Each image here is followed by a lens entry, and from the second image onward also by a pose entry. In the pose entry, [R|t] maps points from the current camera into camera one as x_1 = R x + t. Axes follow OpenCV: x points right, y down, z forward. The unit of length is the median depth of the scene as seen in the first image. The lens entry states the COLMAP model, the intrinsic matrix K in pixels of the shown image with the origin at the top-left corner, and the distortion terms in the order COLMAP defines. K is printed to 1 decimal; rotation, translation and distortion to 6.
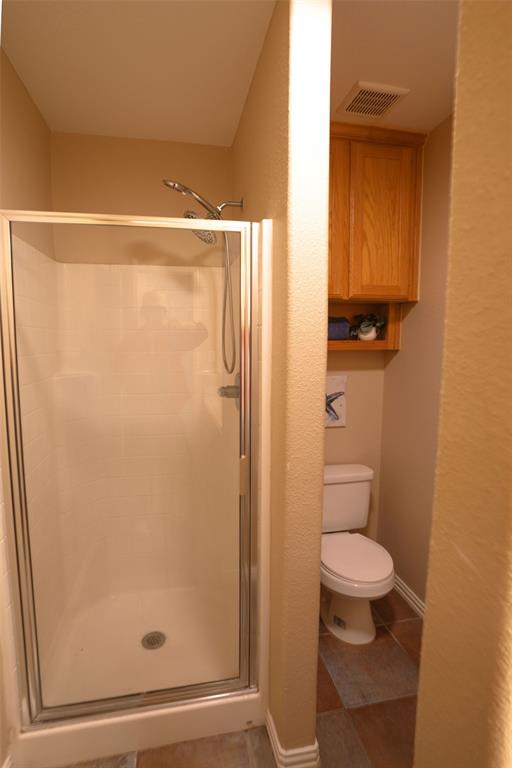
lens RADIAL K [[379.0, 0, 256.0], [0, 379.0, 384.0], [0, 0, 1]] dist [-0.078971, 0.038516]
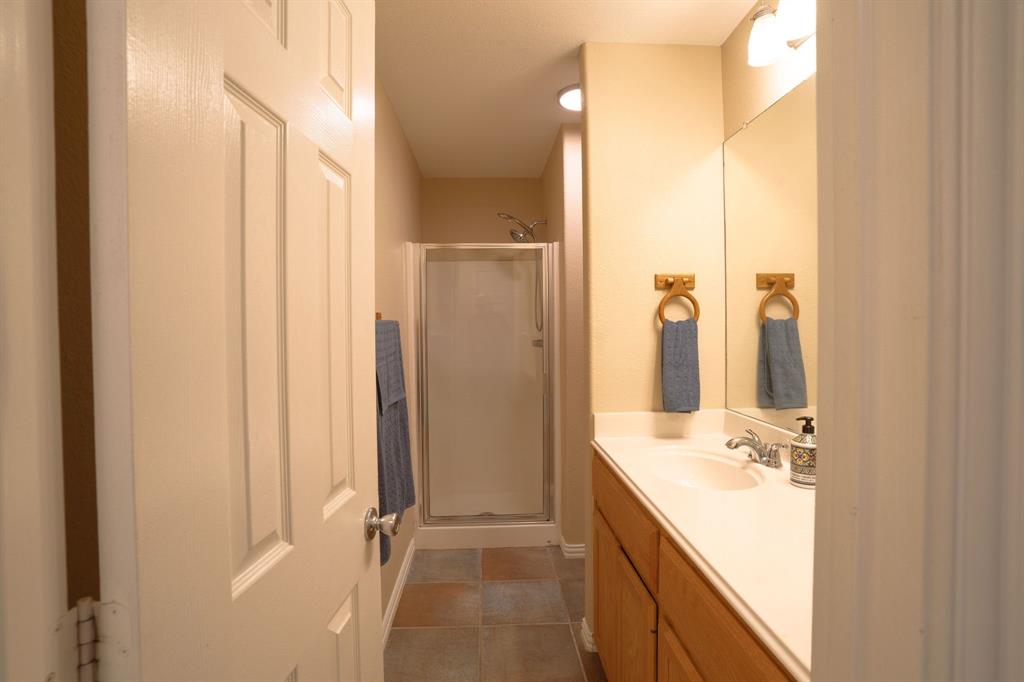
lens RADIAL K [[505.3, 0, 510.0], [0, 505.3, 338.9], [0, 0, 1]] dist [-0.078971, 0.038516]
pose [[0.987362, -0.010953, -0.158104, 0.169810], [-0.002879, 0.996205, -0.086996, 0.228593], [0.158457, 0.086351, 0.983583, -1.278484]]
